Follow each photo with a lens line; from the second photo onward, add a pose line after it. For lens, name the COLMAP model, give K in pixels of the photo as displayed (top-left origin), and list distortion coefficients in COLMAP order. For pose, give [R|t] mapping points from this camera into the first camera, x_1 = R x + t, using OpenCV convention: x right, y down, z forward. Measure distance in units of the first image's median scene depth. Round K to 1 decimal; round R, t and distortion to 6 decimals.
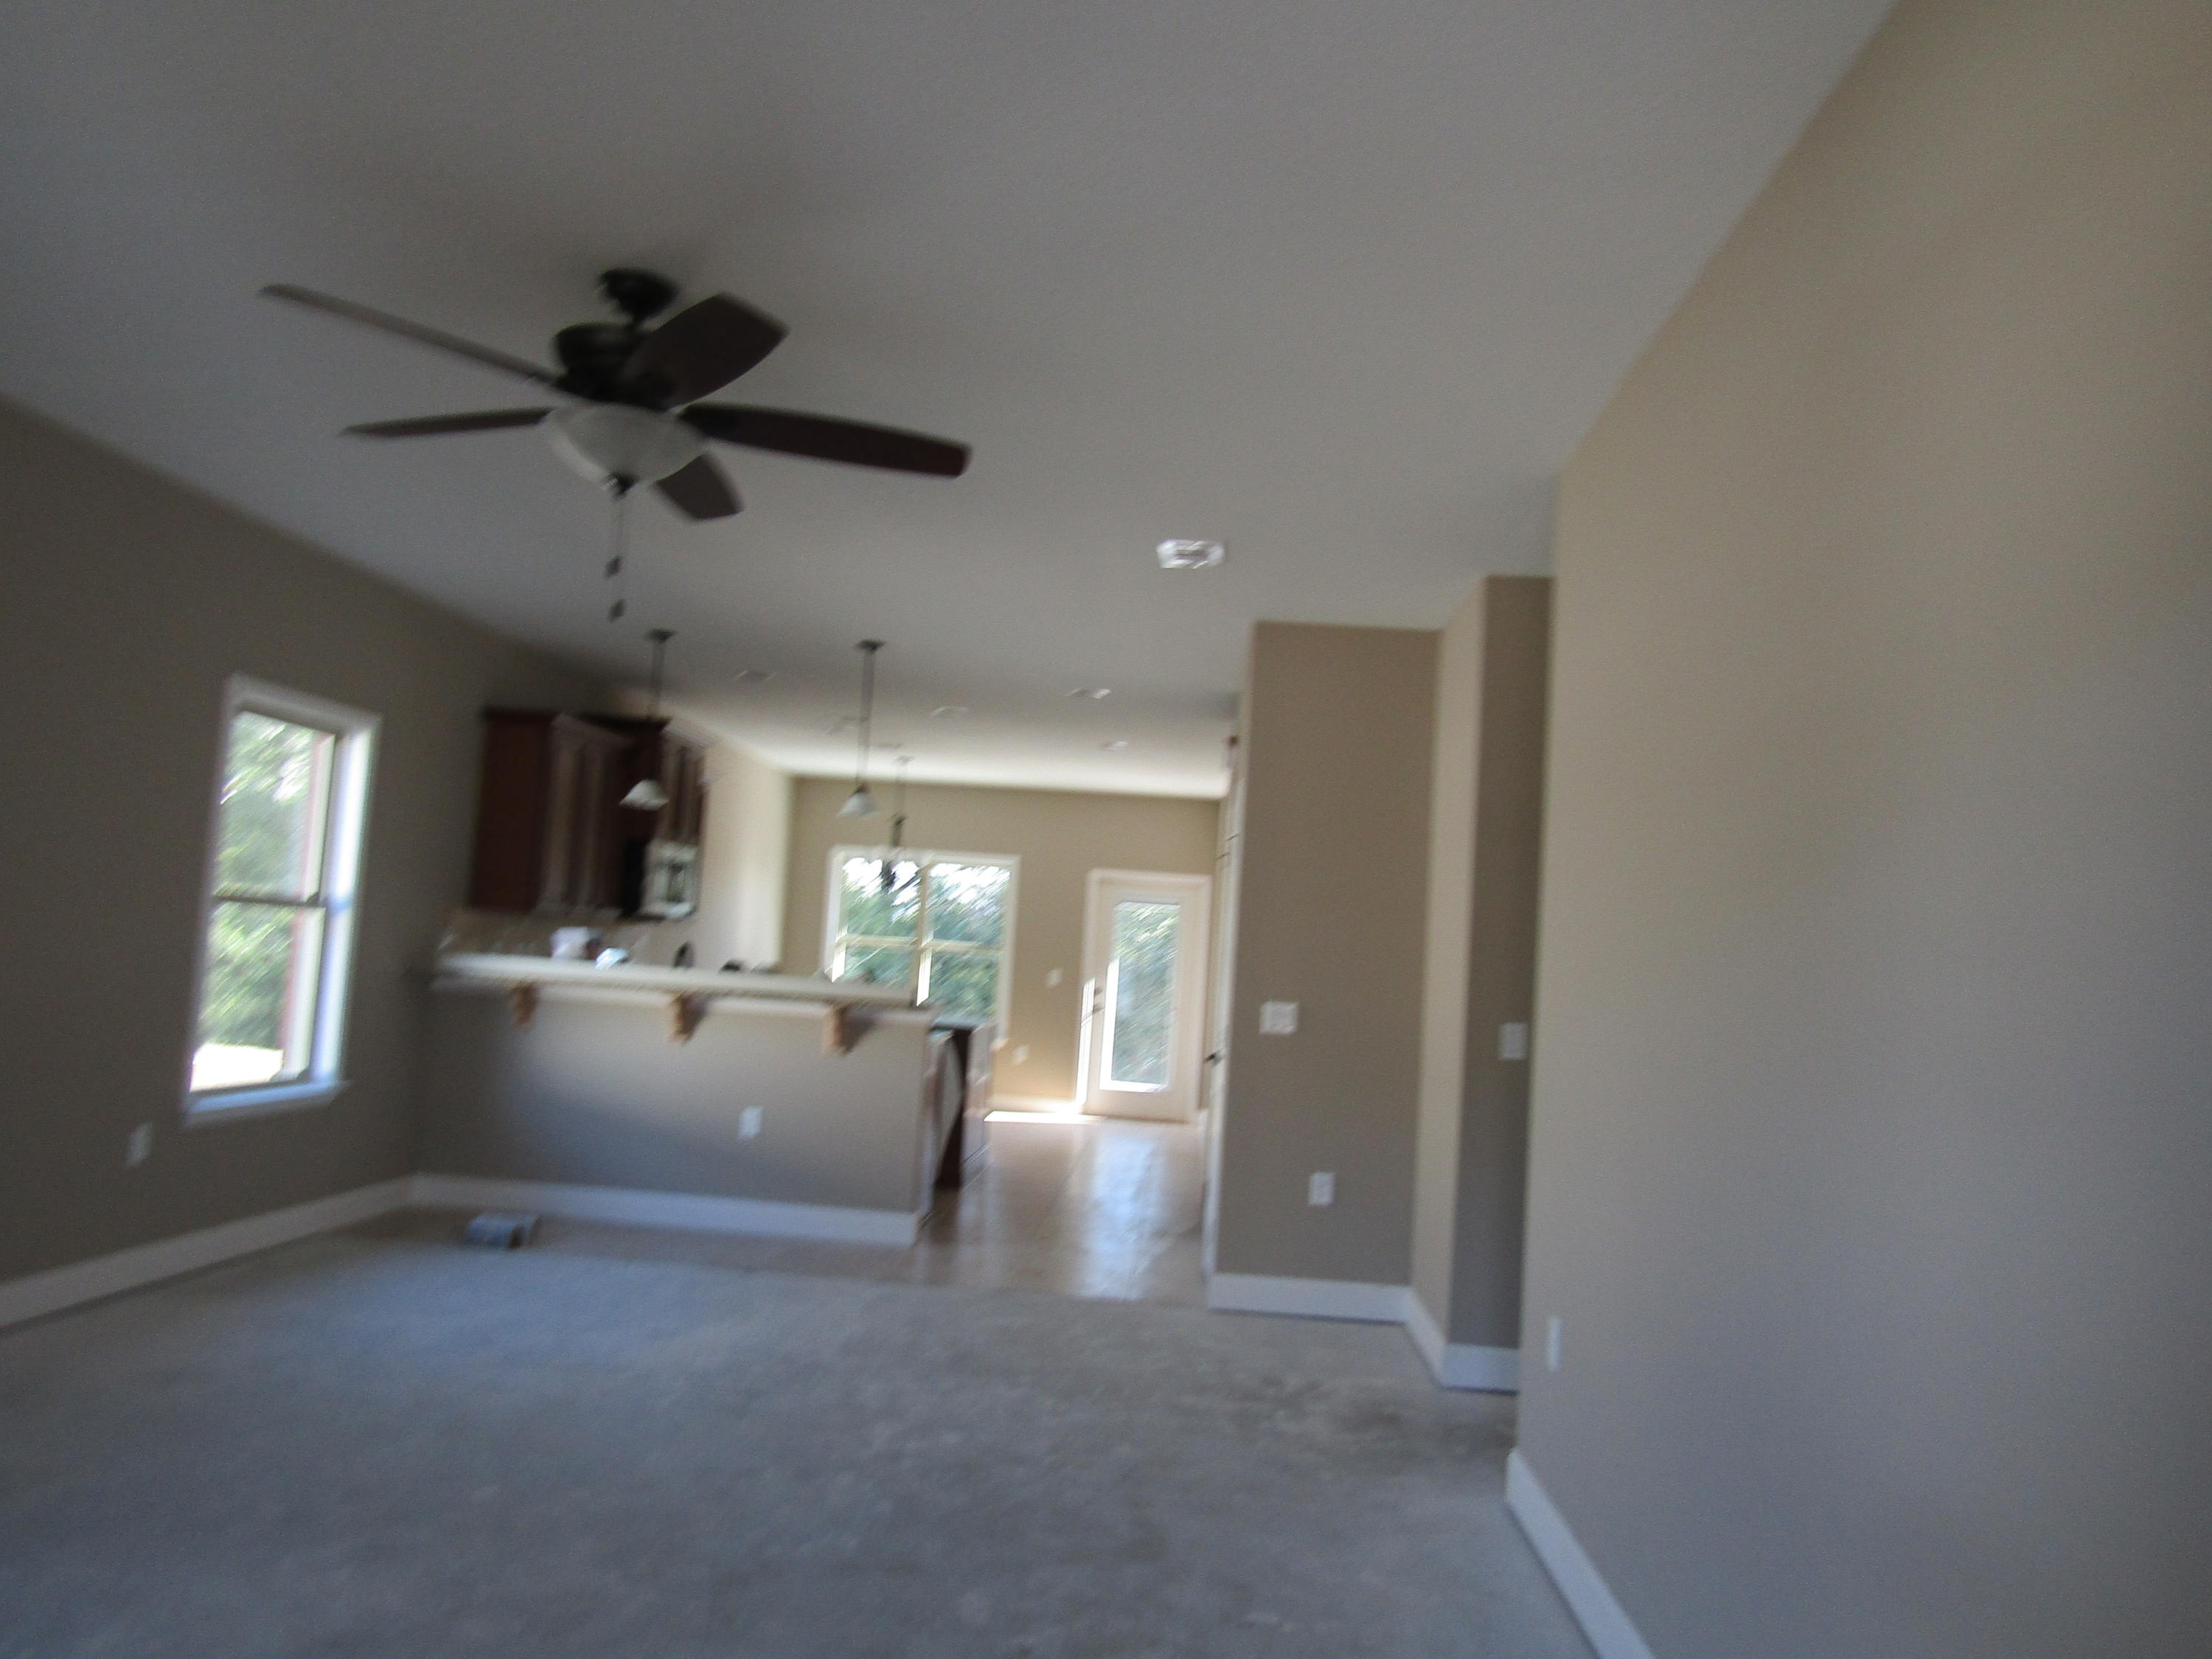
lens RADIAL K [[1615.9, 0, 1106.0], [0, 1615.9, 829.5], [0, 0, 1]] dist [0.000208, 0.002584]
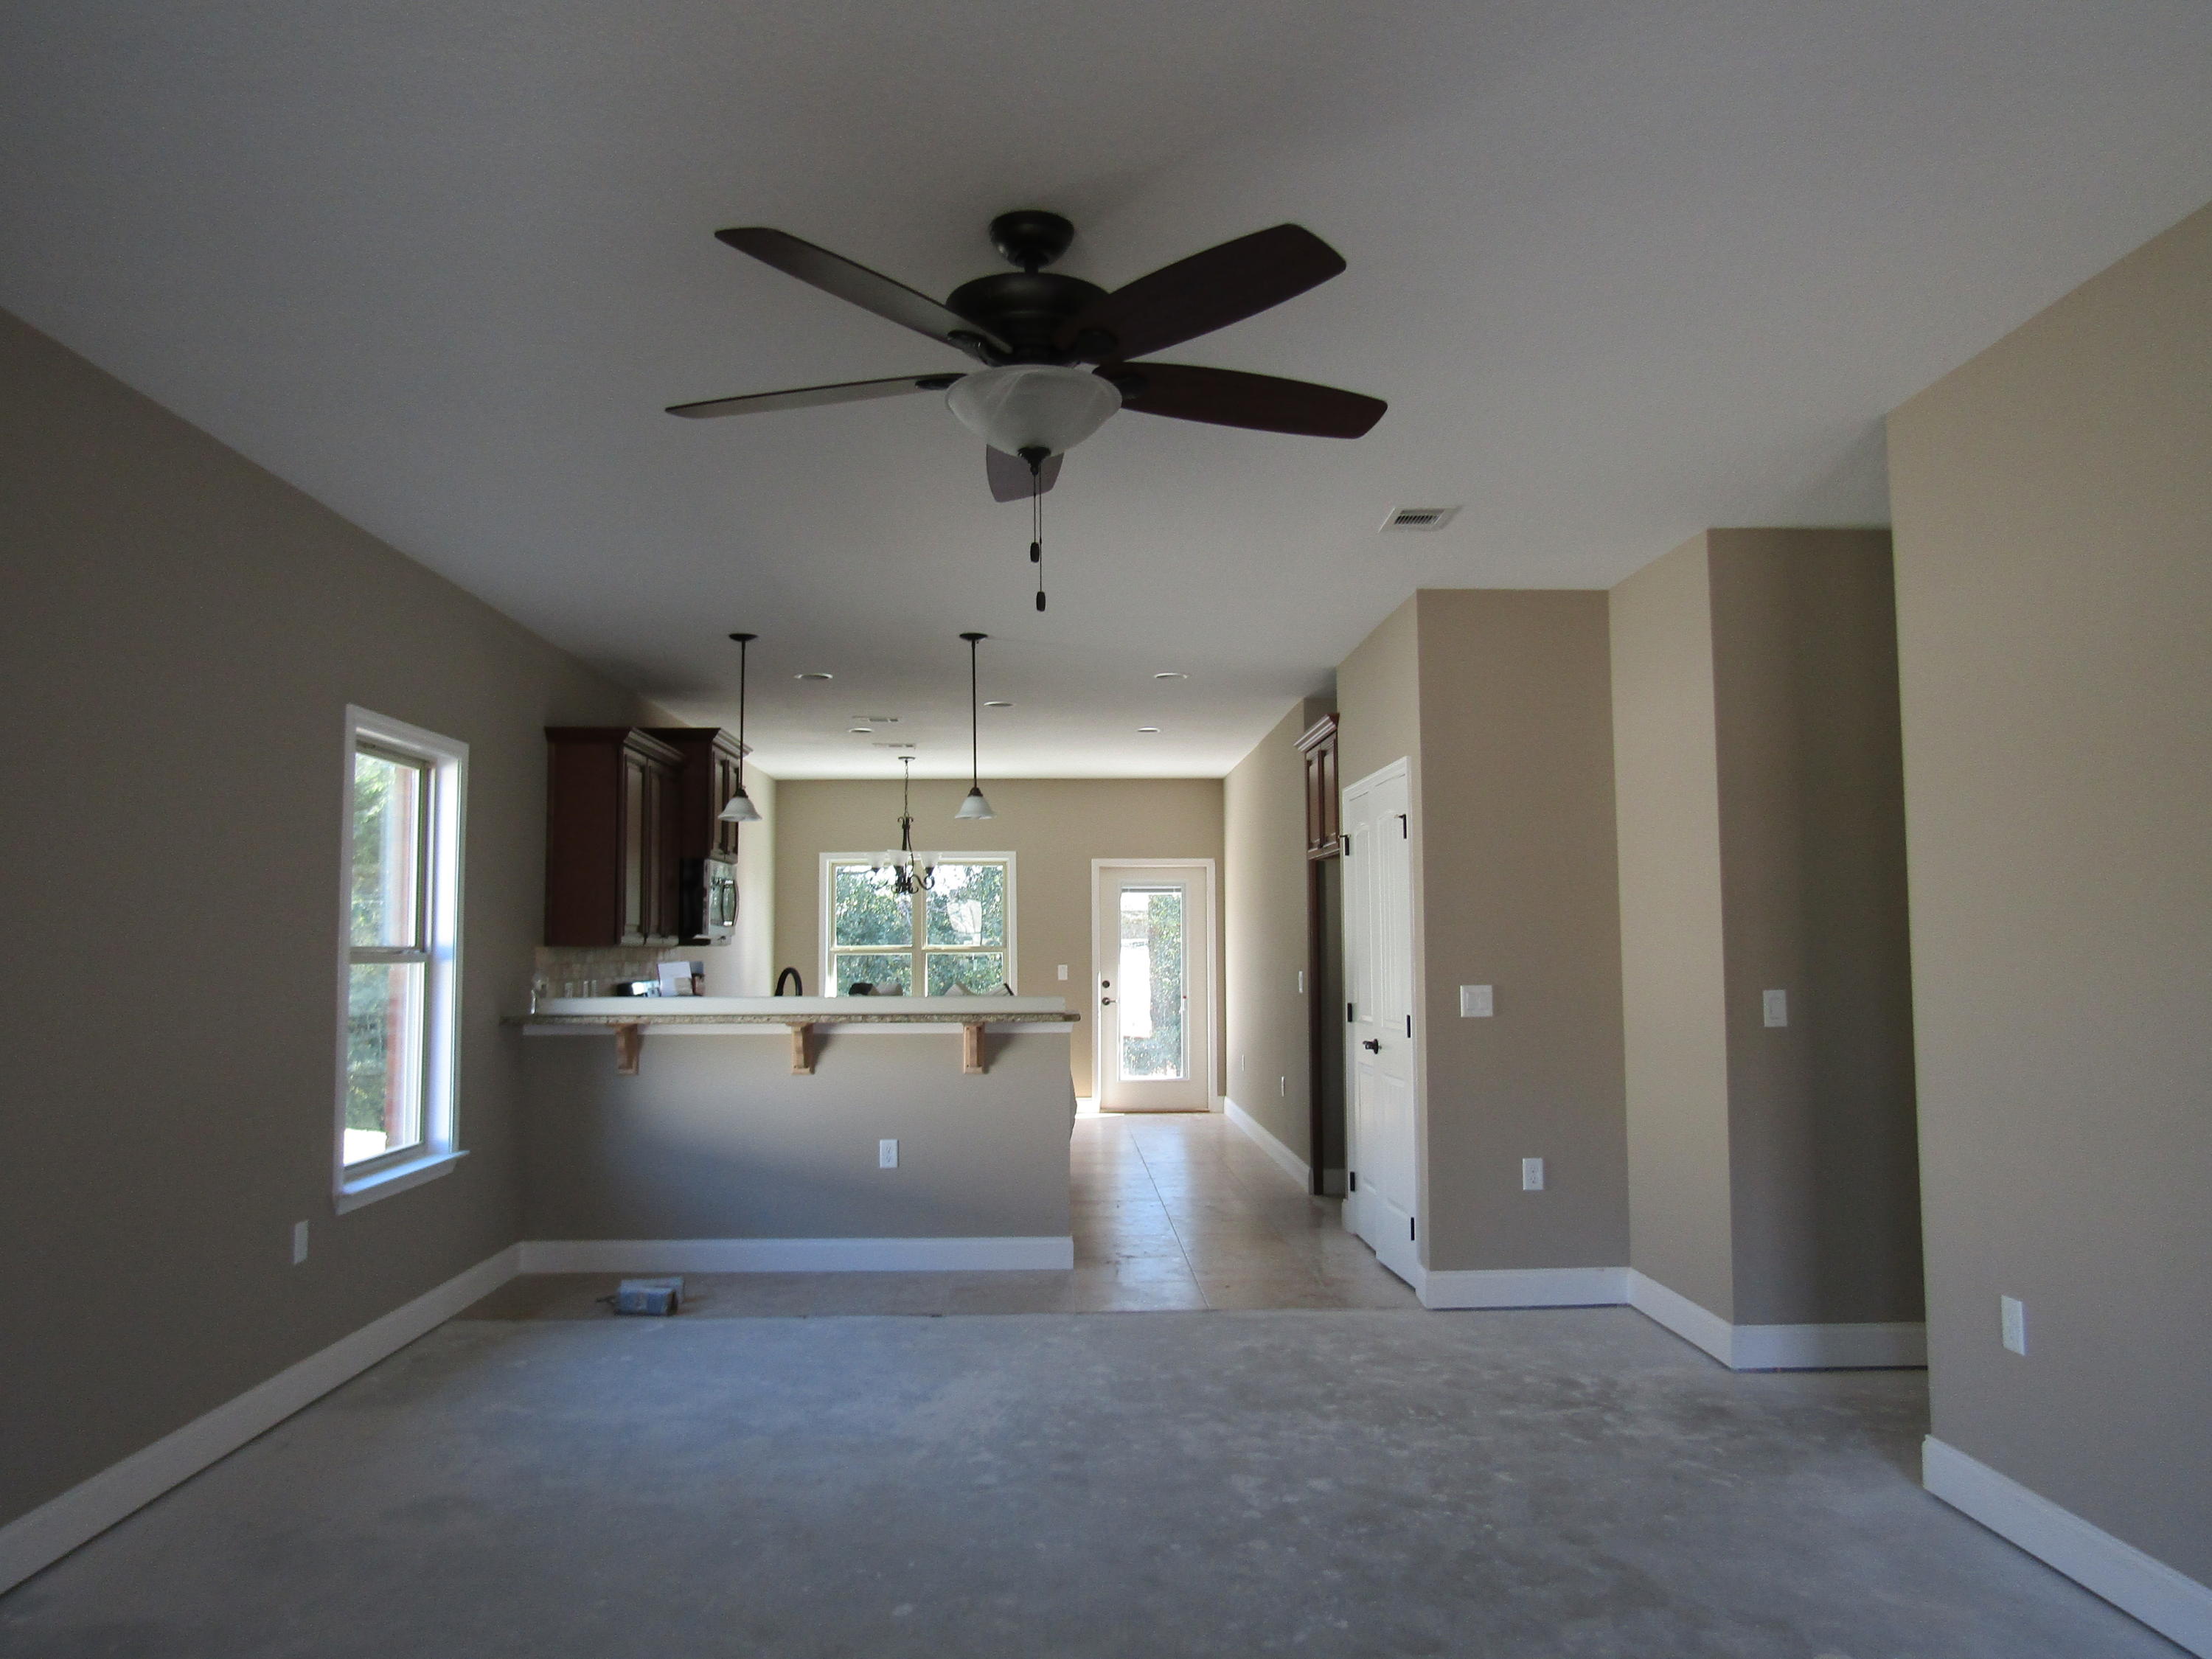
lens RADIAL K [[1599.8, 0, 1106.0], [0, 1599.8, 829.5], [0, 0, 1]] dist [-0.005194, 0.000960]
pose [[0.992407, -0.063515, 0.105332, -0.193419], [0.062419, 0.997956, 0.013675, -0.011563], [-0.105985, -0.006996, 0.994343, 0.071569]]
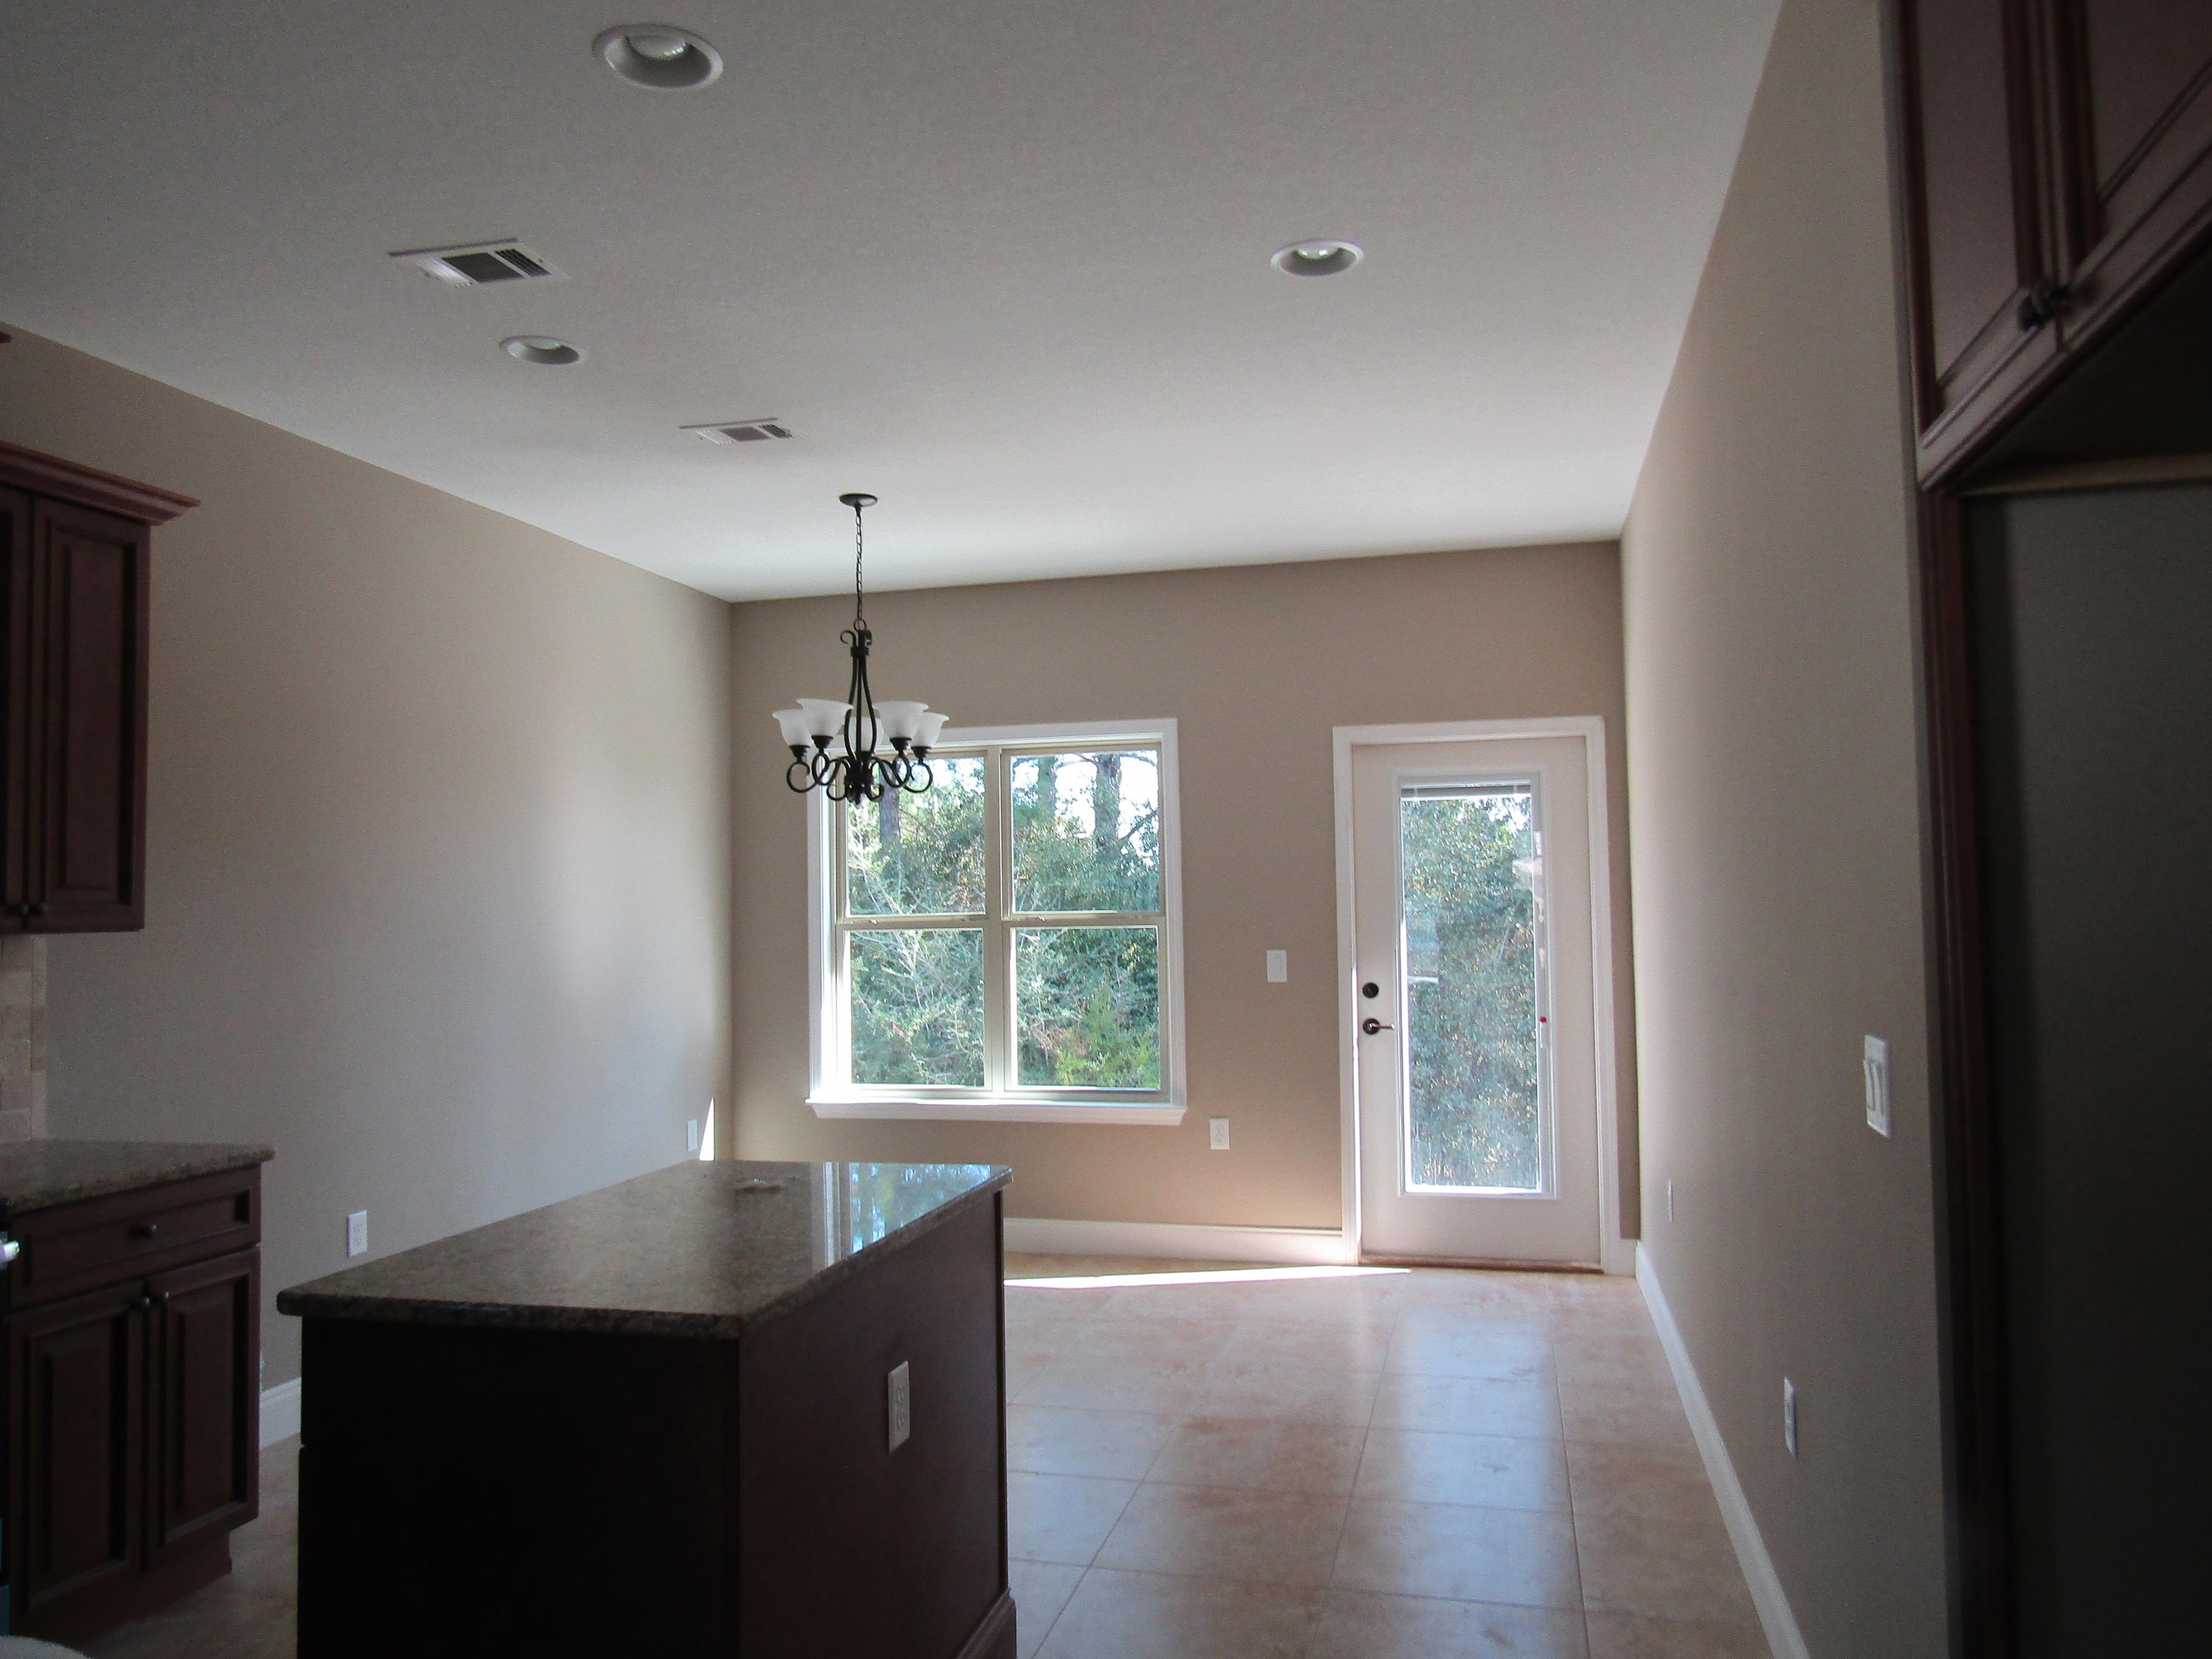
lens RADIAL K [[1615.9, 0, 1106.0], [0, 1615.9, 829.5], [0, 0, 1]] dist [0.000208, 0.002584]
pose [[0.981618, -0.091513, -0.167487, 0.002933], [0.096017, 0.995199, 0.018973, 0.072928], [0.164947, -0.034706, 0.985692, 1.007169]]
